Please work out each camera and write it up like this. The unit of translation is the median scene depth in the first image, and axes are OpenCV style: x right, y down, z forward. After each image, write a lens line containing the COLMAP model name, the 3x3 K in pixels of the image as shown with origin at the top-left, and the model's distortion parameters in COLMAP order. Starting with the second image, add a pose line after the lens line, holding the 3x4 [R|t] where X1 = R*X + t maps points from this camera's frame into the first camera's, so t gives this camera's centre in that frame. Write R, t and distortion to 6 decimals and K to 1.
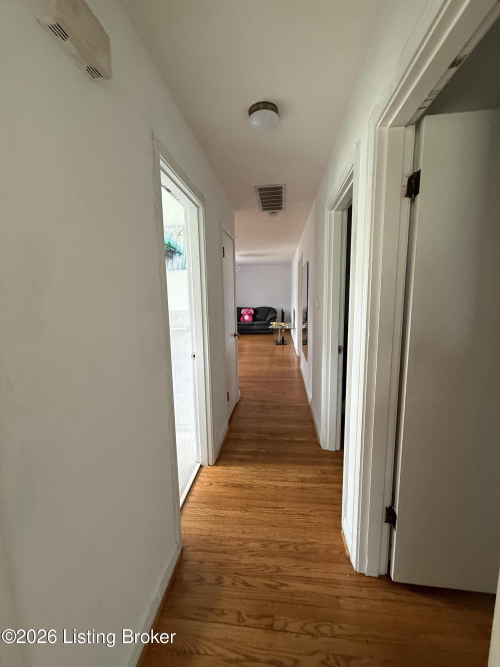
lens RADIAL K [[265.5, 0, 250.0], [0, 265.5, 333.5], [0, 0, 1]] dist [-0.001450, -0.000347]
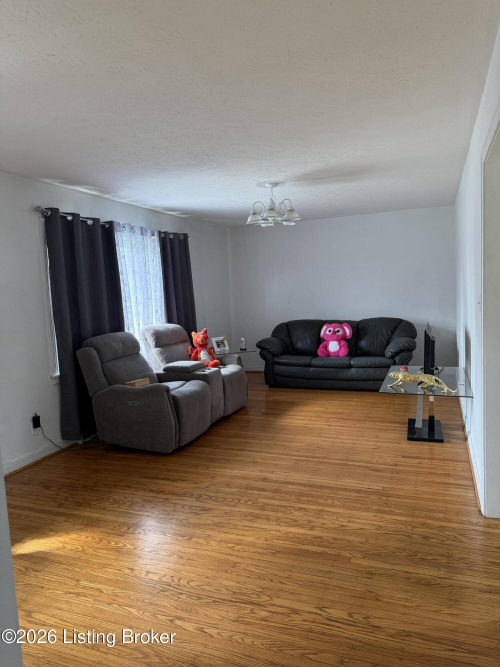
lens RADIAL K [[465.8, 0, 250.0], [0, 465.8, 333.5], [0, 0, 1]] dist [0.008239, -0.001157]
pose [[0.965295, -0.008844, -0.261012, 0.061201], [-0.004895, 0.998638, -0.051940, -0.055839], [0.261116, 0.051415, 0.963937, 0.398513]]
